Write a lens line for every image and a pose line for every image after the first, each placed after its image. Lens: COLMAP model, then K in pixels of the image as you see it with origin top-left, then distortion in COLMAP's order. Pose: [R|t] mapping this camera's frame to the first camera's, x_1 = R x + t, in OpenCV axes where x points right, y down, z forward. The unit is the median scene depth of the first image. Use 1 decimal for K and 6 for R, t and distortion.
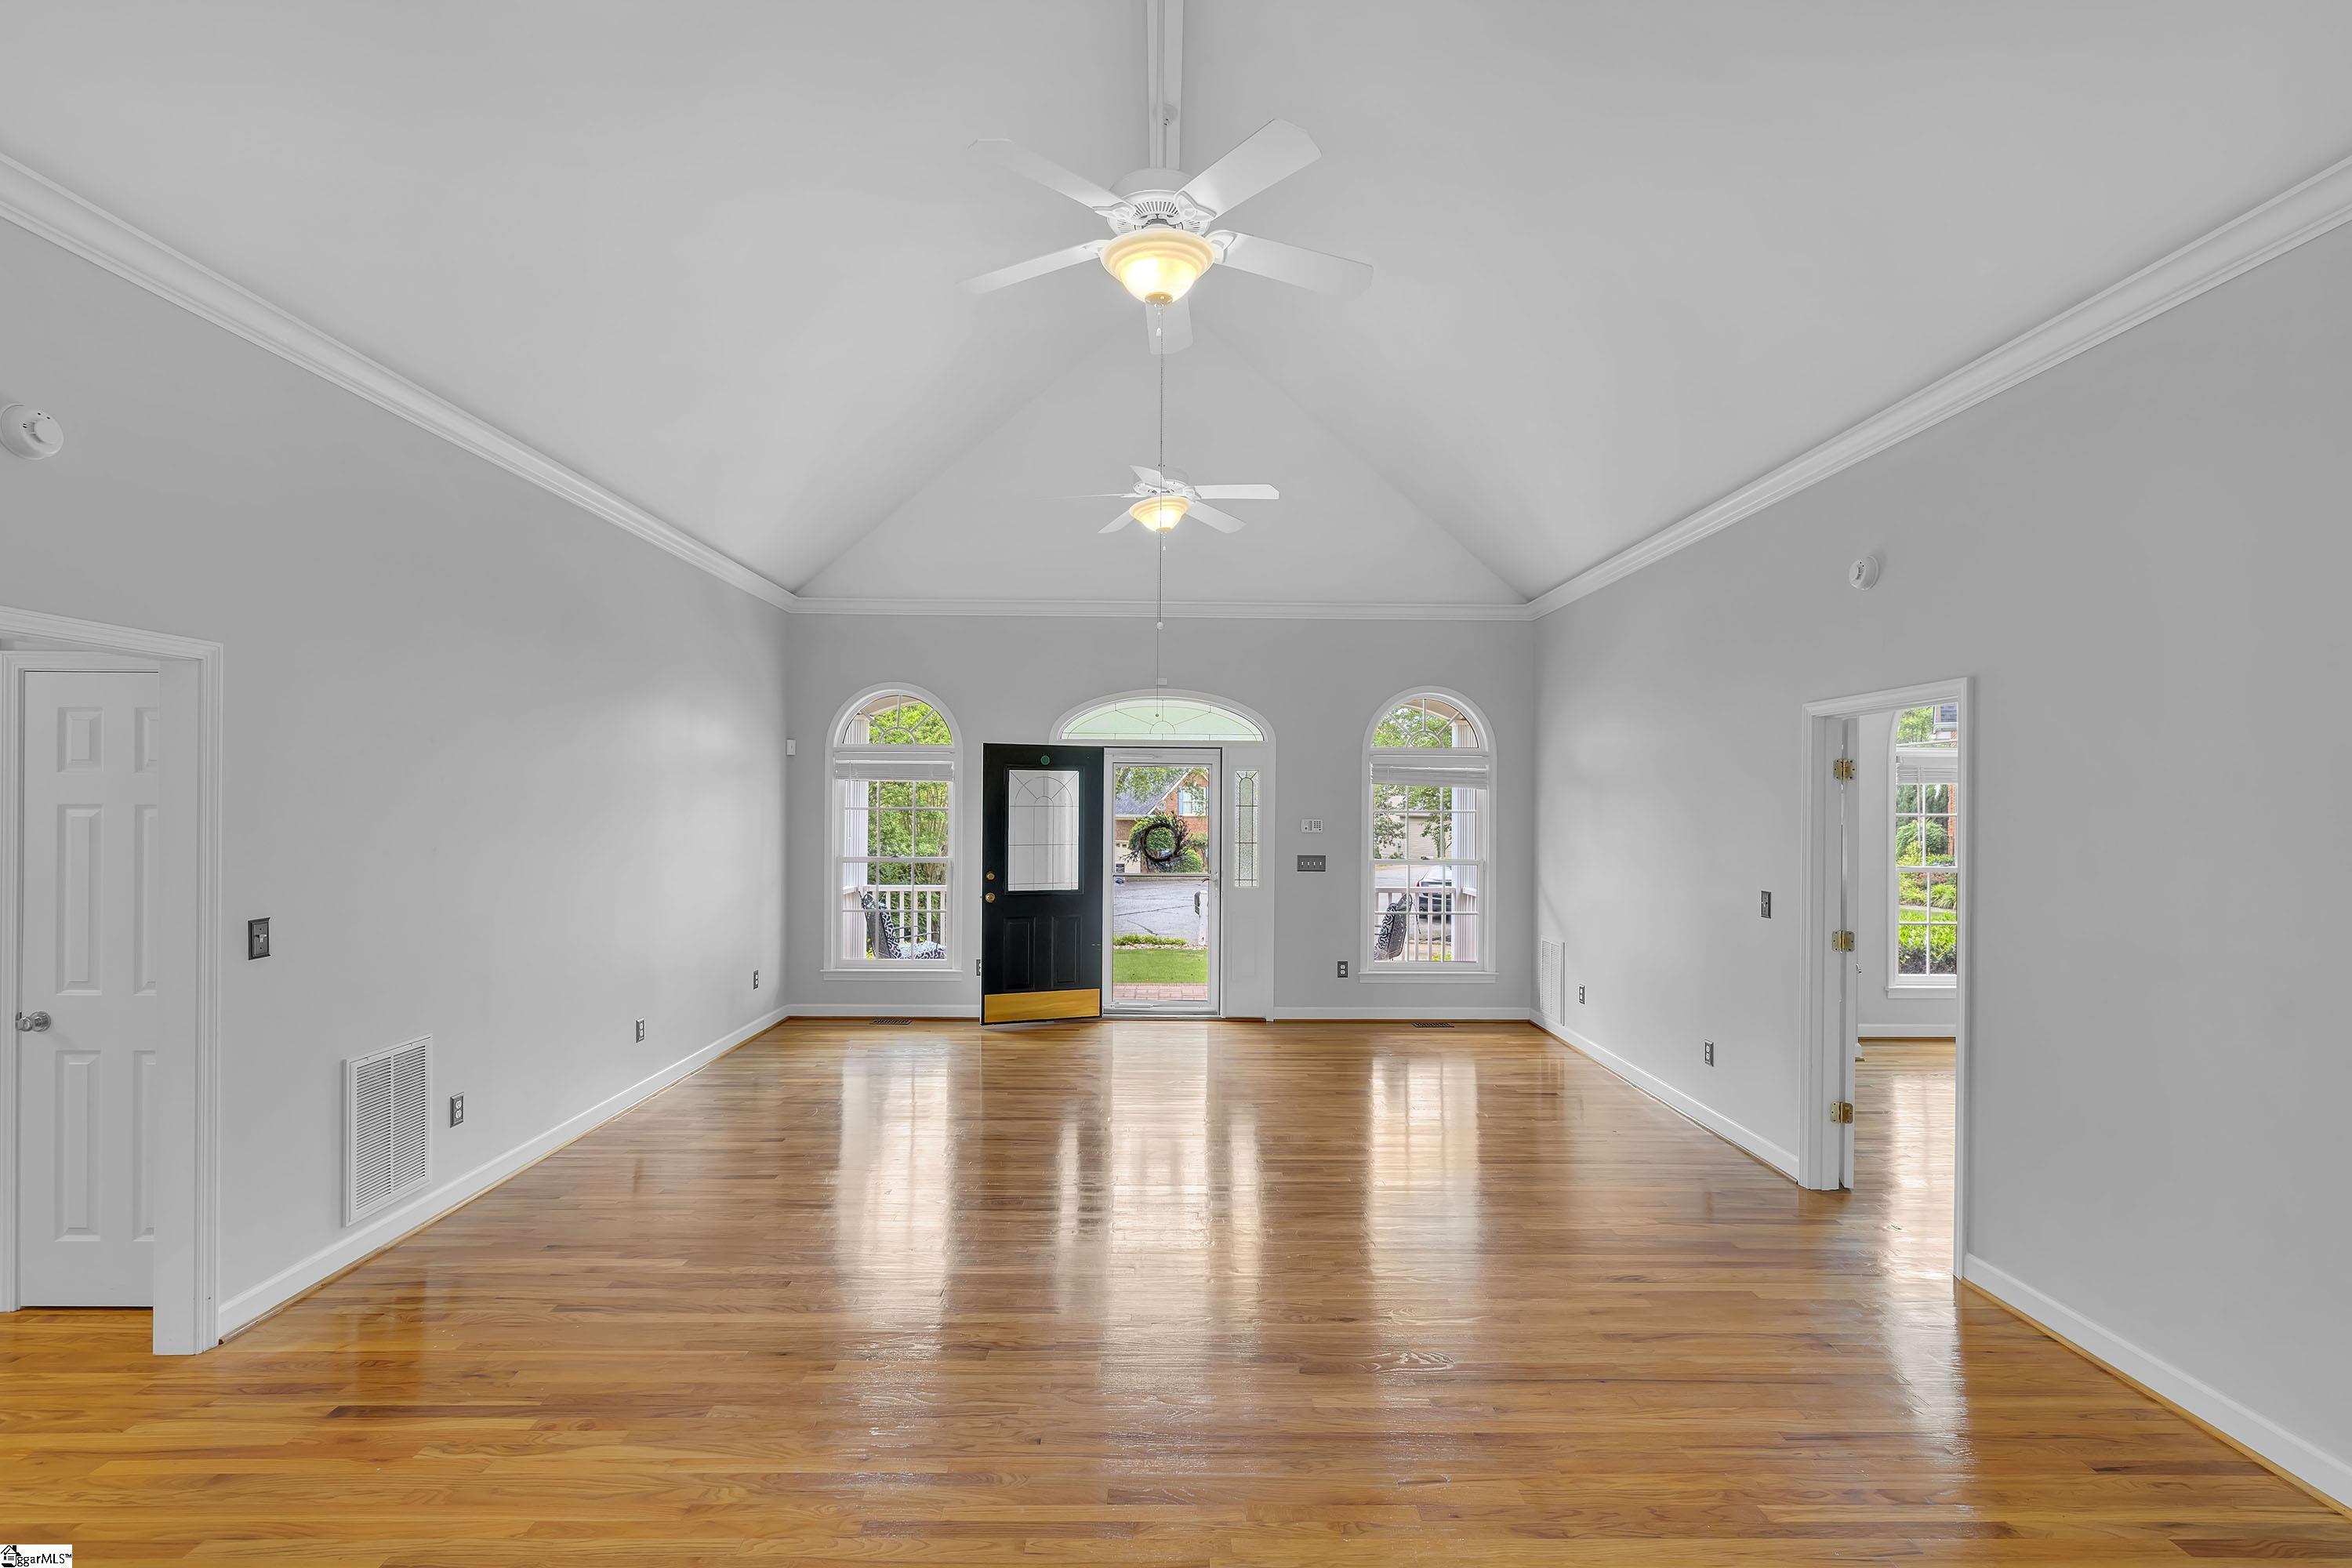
lens RADIAL K [[1076.3, 0, 1178.8], [0, 1076.3, 797.7], [0, 0, 1]] dist [-0.004941, 0.003493]
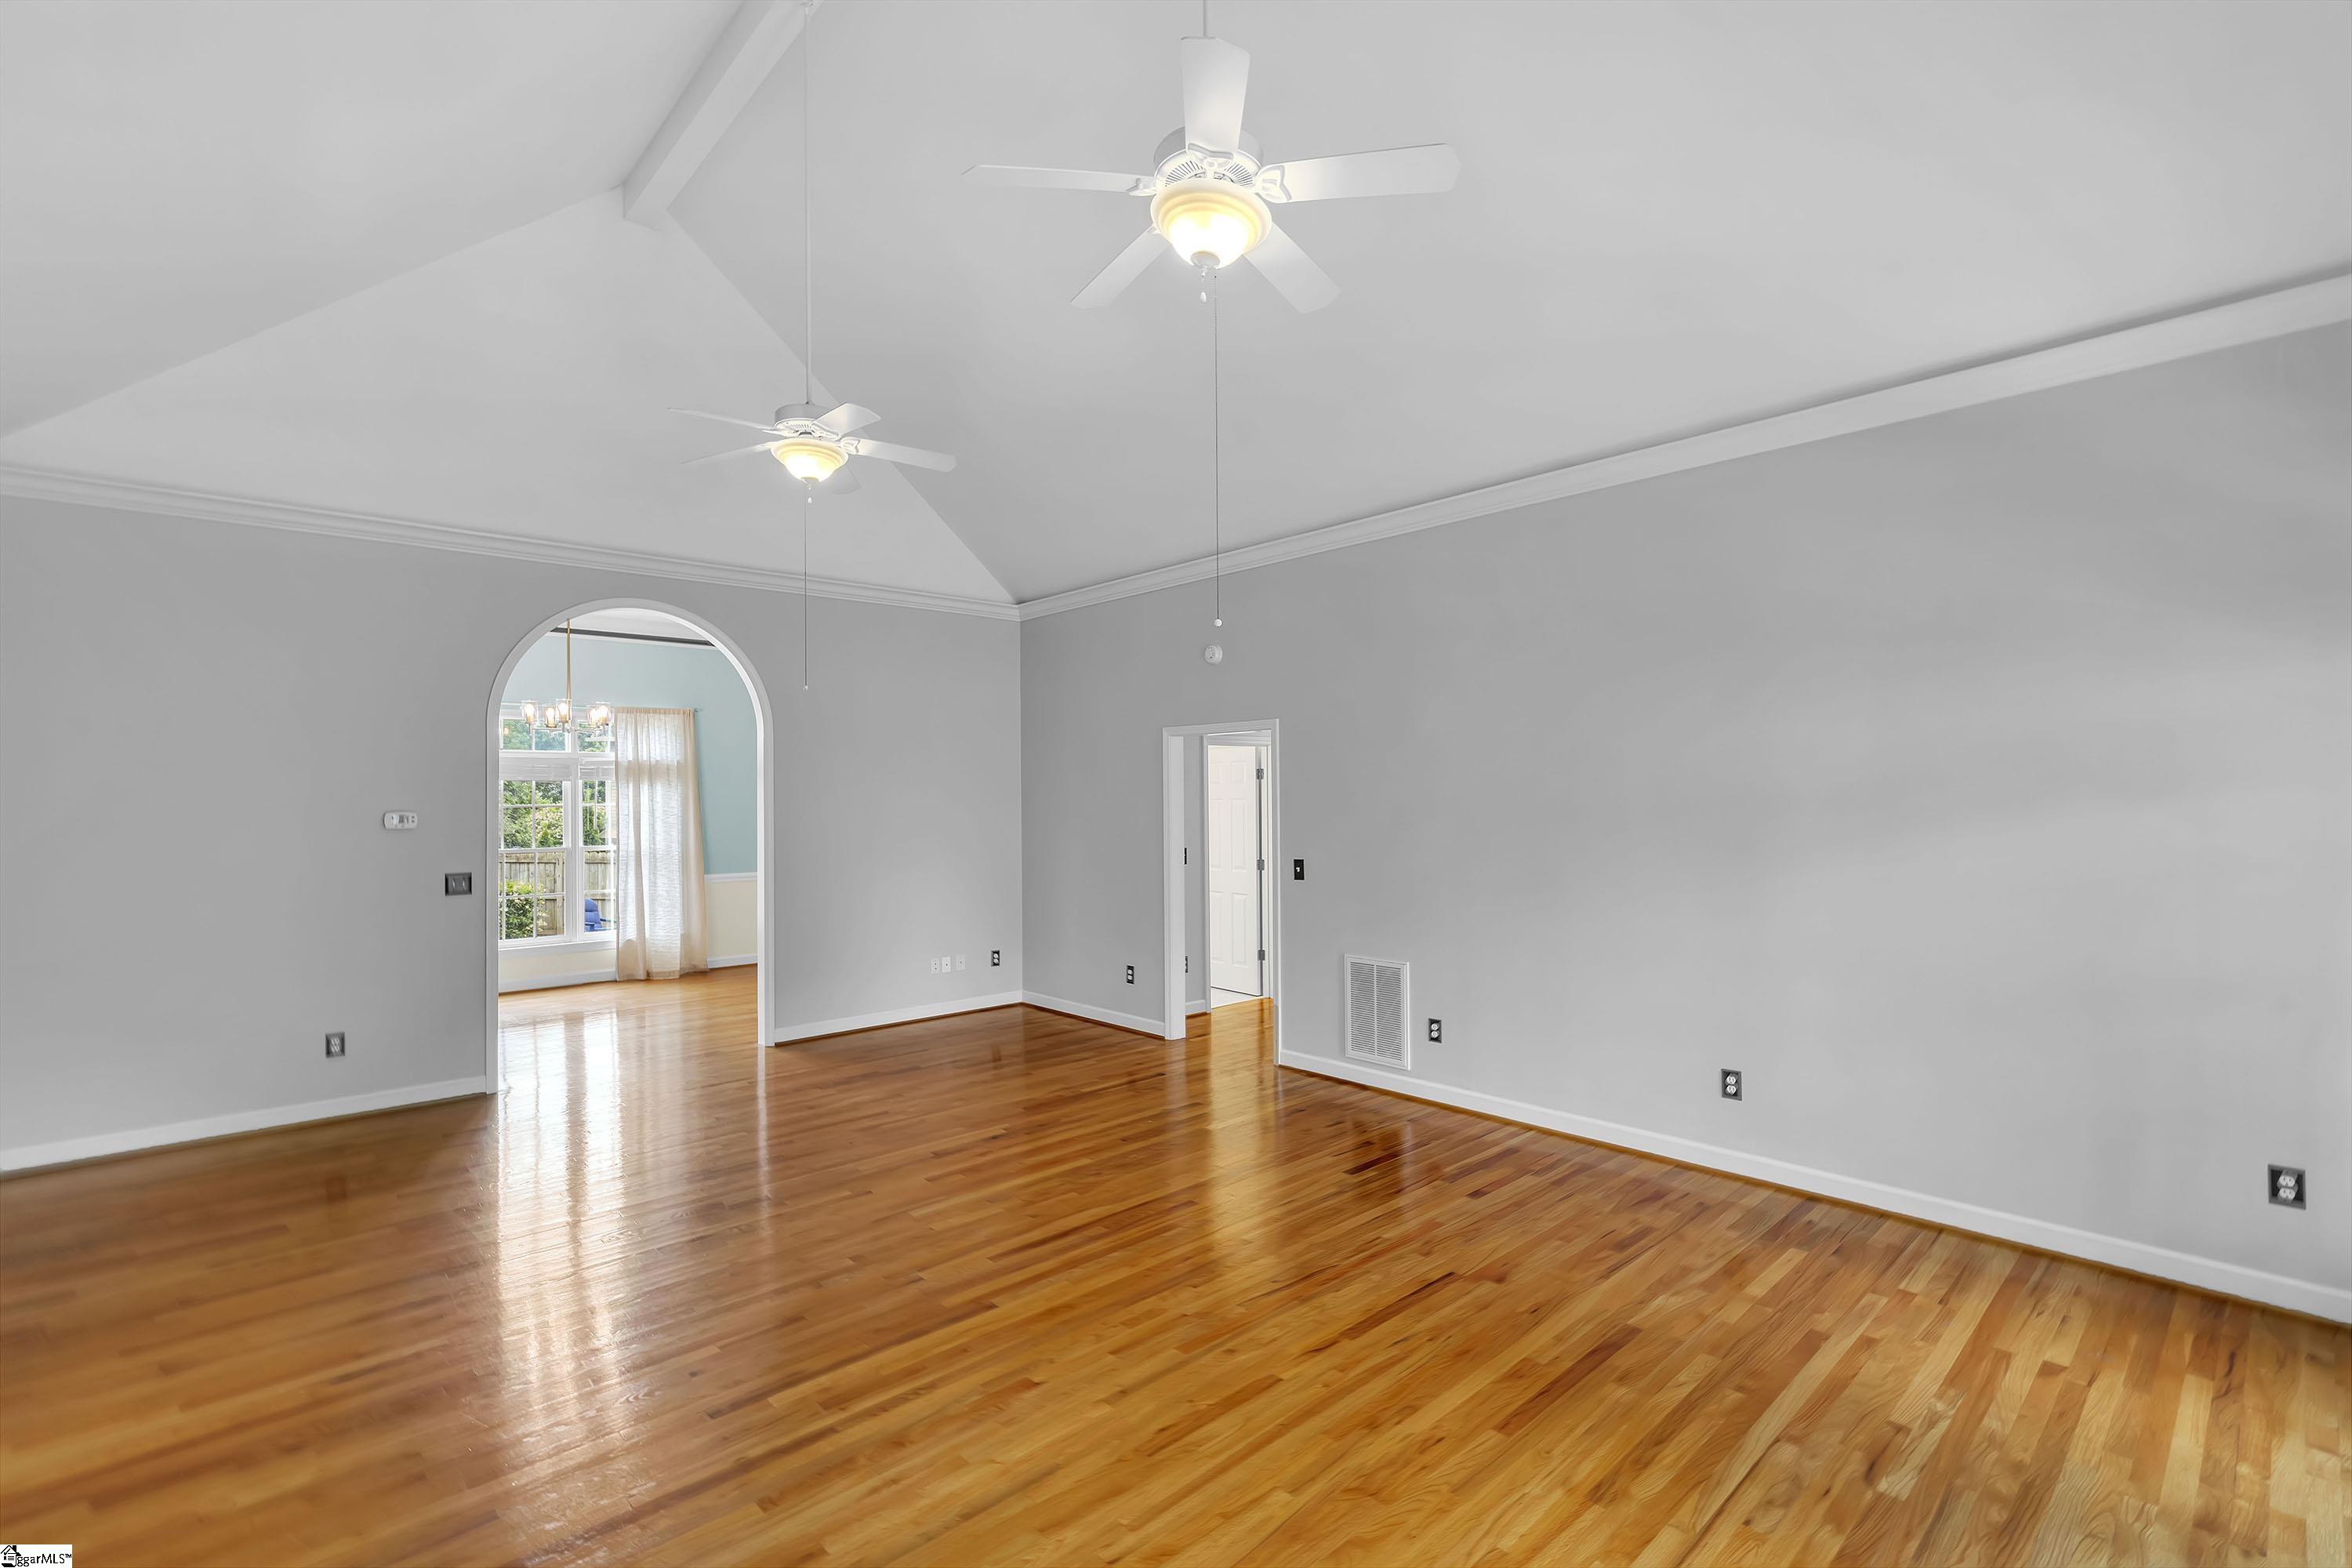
lens RADIAL K [[1076.3, 0, 1188.3], [0, 1076.3, 787.1], [0, 0, 1]] dist [-0.004941, 0.003493]
pose [[-0.741919, -0.004097, -0.670477, 0.504421], [0.006481, 0.999891, -0.013281, 0.008638], [0.670458, -0.014199, -0.741811, 2.046742]]
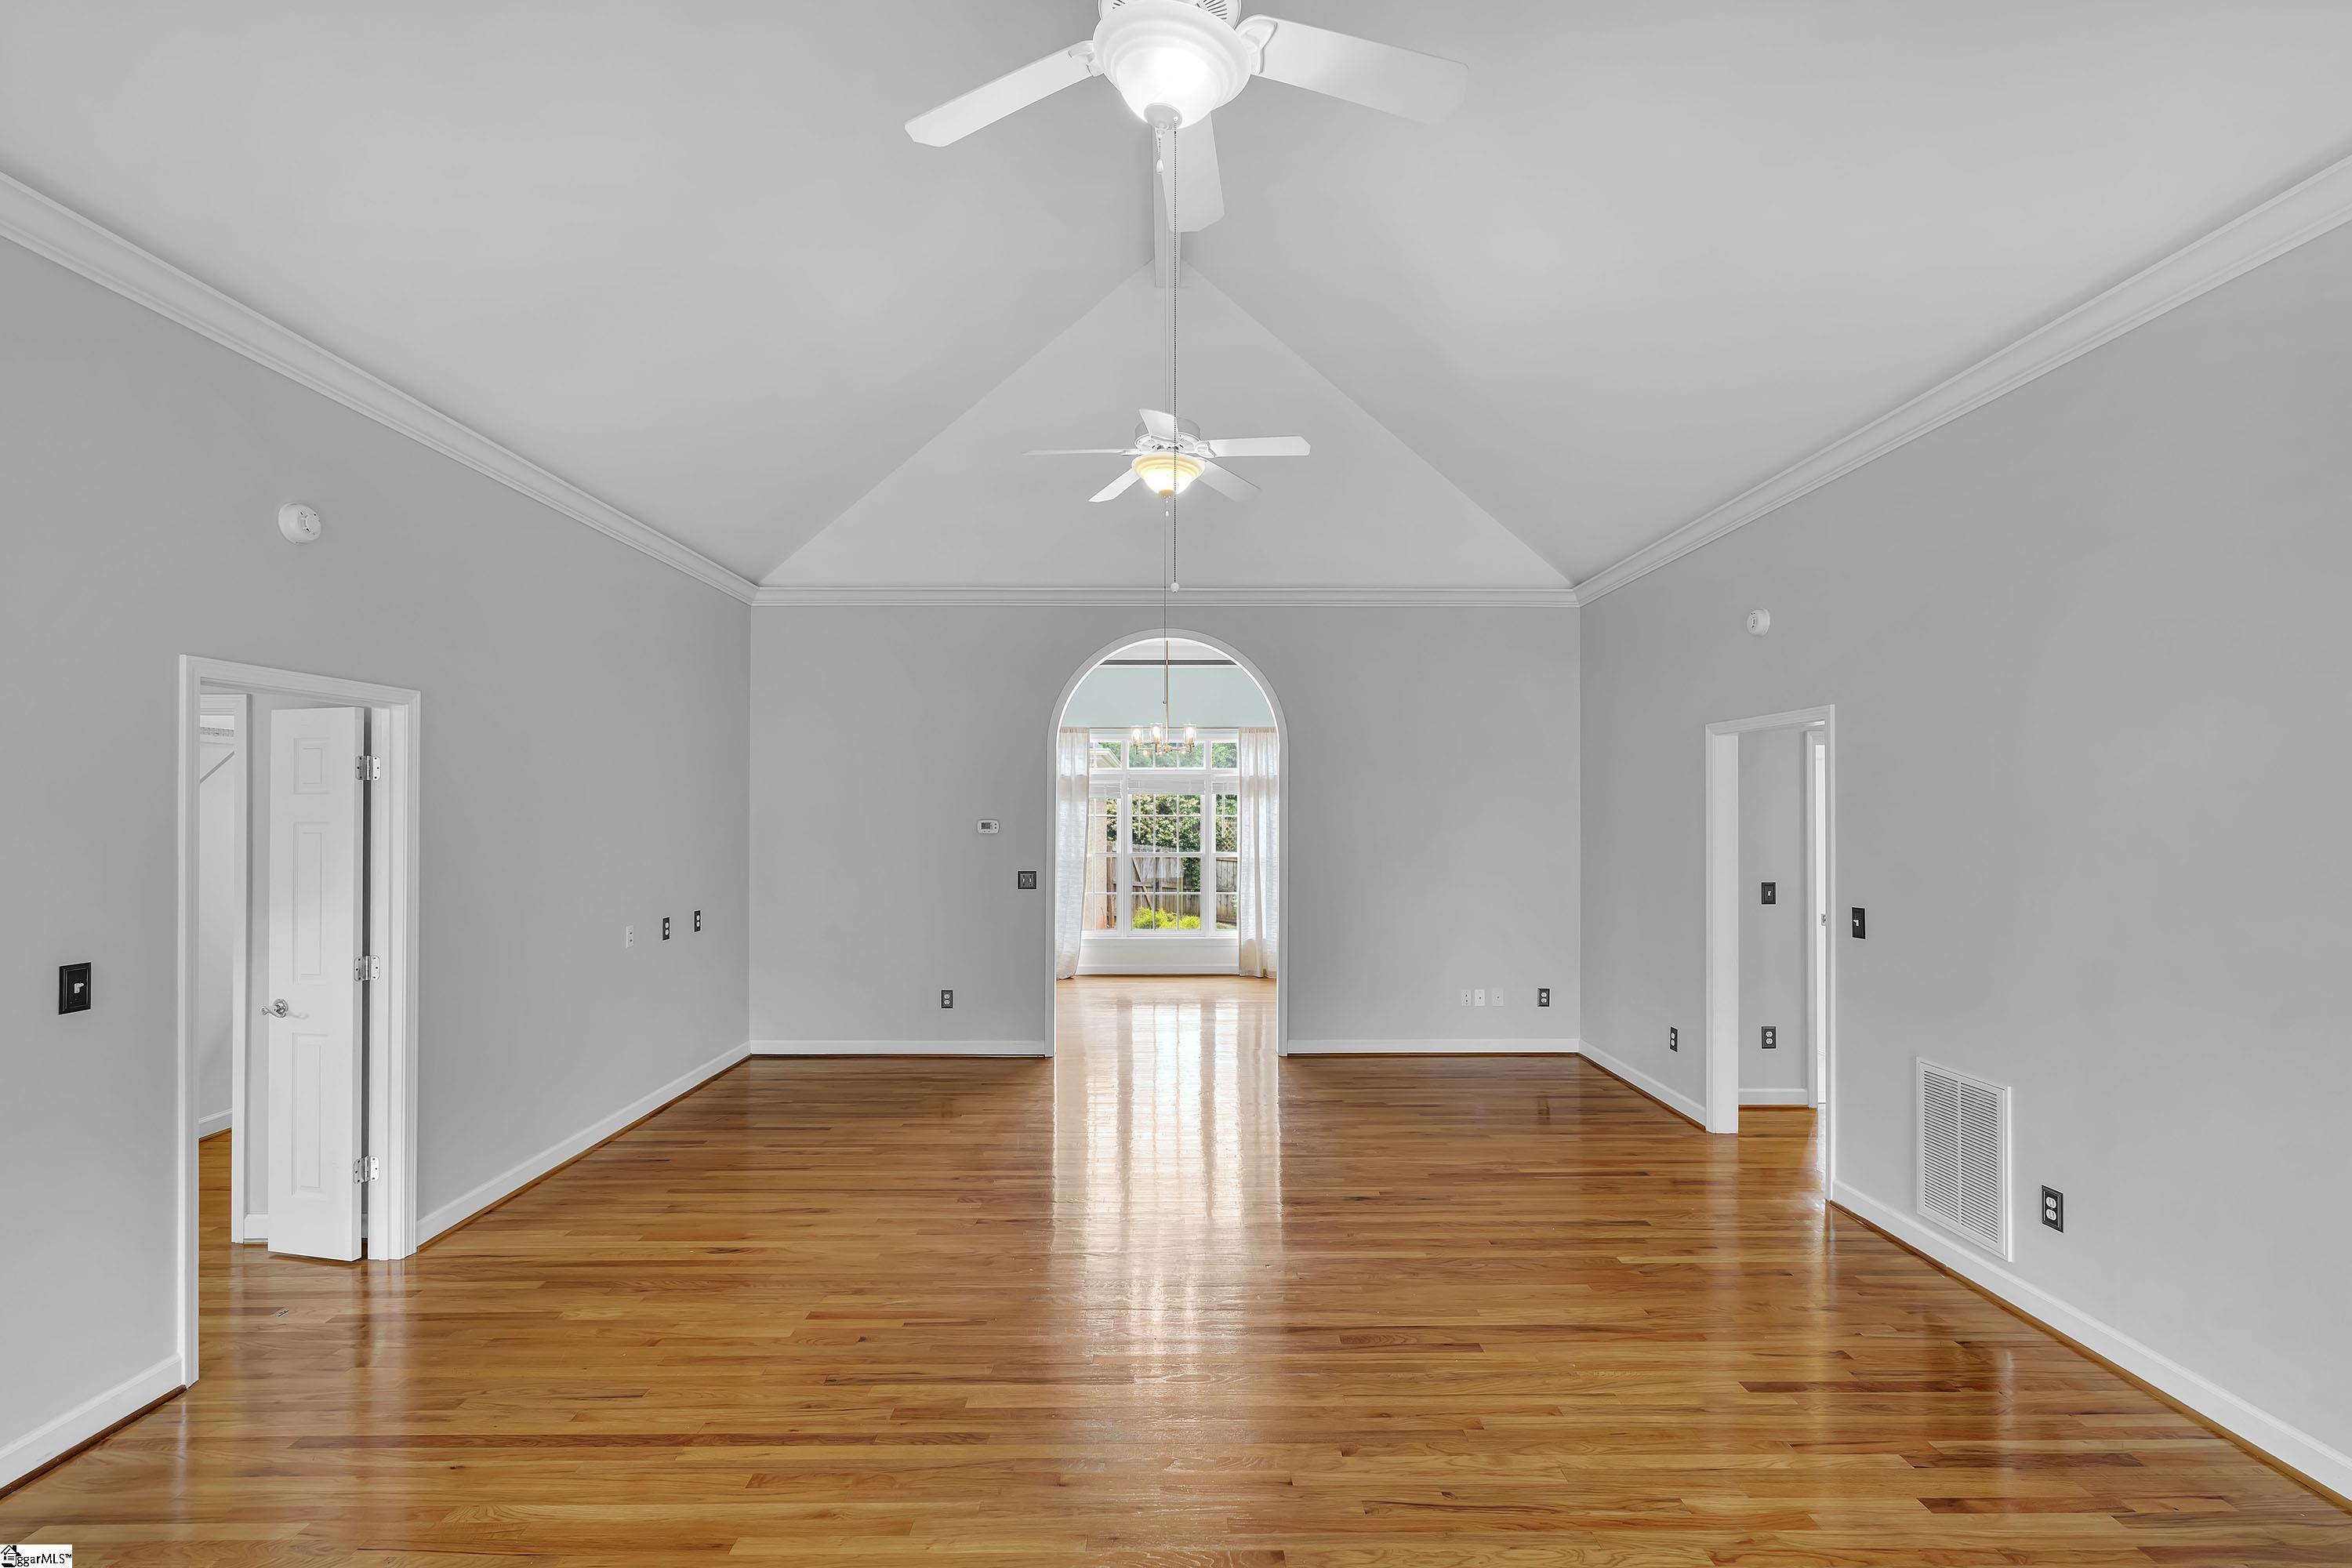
lens RADIAL K [[1076.3, 0, 1160.1], [0, 1076.3, 803.1], [0, 0, 1]] dist [-0.004941, 0.003493]
pose [[-0.999881, -0.006739, 0.013852, -0.027804], [-0.006893, 0.999915, -0.011087, 0.006462], [-0.013776, -0.011181, -0.999843, 2.073321]]
